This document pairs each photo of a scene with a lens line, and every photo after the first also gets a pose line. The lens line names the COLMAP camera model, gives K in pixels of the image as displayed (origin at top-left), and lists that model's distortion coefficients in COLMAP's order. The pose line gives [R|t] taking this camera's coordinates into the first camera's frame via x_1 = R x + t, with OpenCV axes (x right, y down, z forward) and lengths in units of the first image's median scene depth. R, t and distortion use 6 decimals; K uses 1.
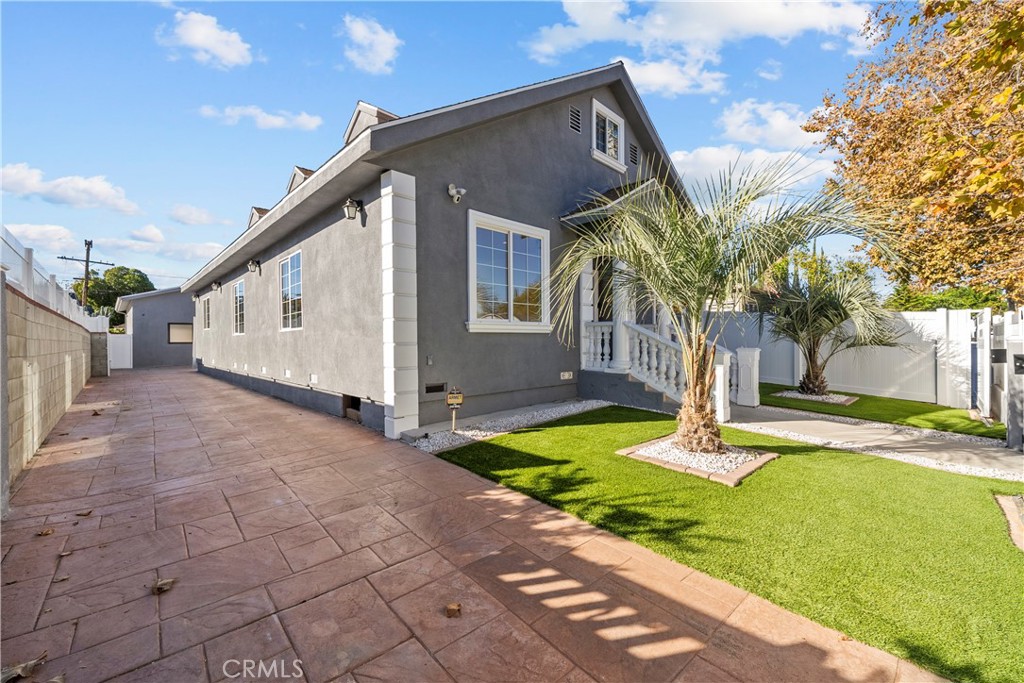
lens RADIAL K [[416.3, 0, 512.4], [0, 416.3, 338.5], [0, 0, 1]] dist [-0.002051, 0.000272]
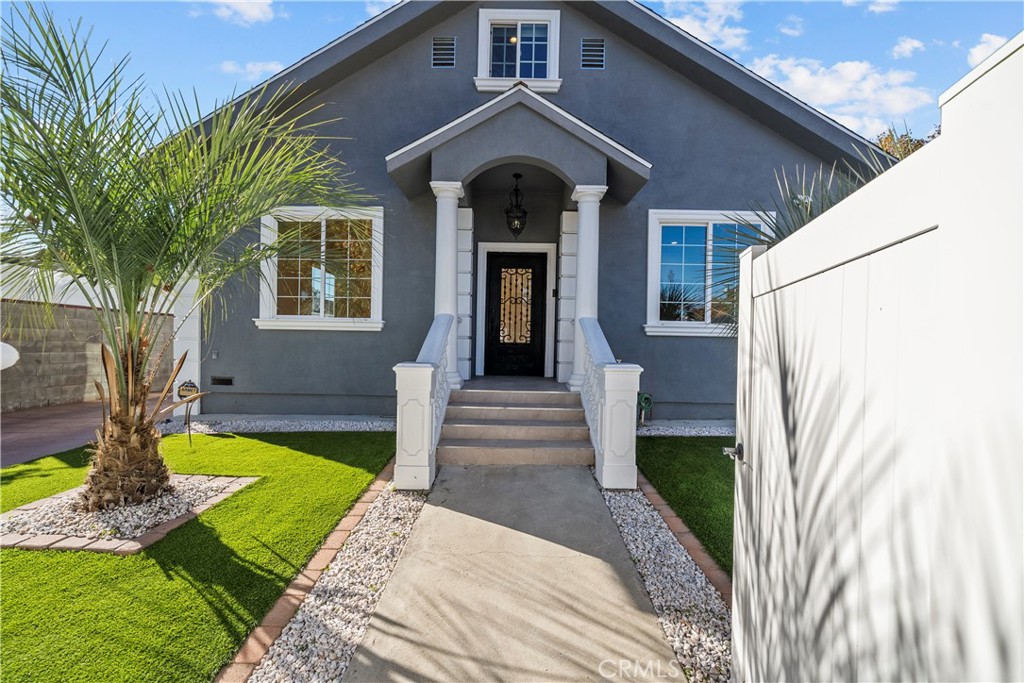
lens RADIAL K [[336.6, 0, 512.0], [0, 336.6, 341.6], [0, 0, 1]] dist [0.000043, -0.000009]
pose [[0.715112, 0.024262, -0.698588, 0.755937], [-0.022553, 0.999678, 0.011632, -0.006819], [0.698646, 0.007437, 0.715429, 0.716971]]
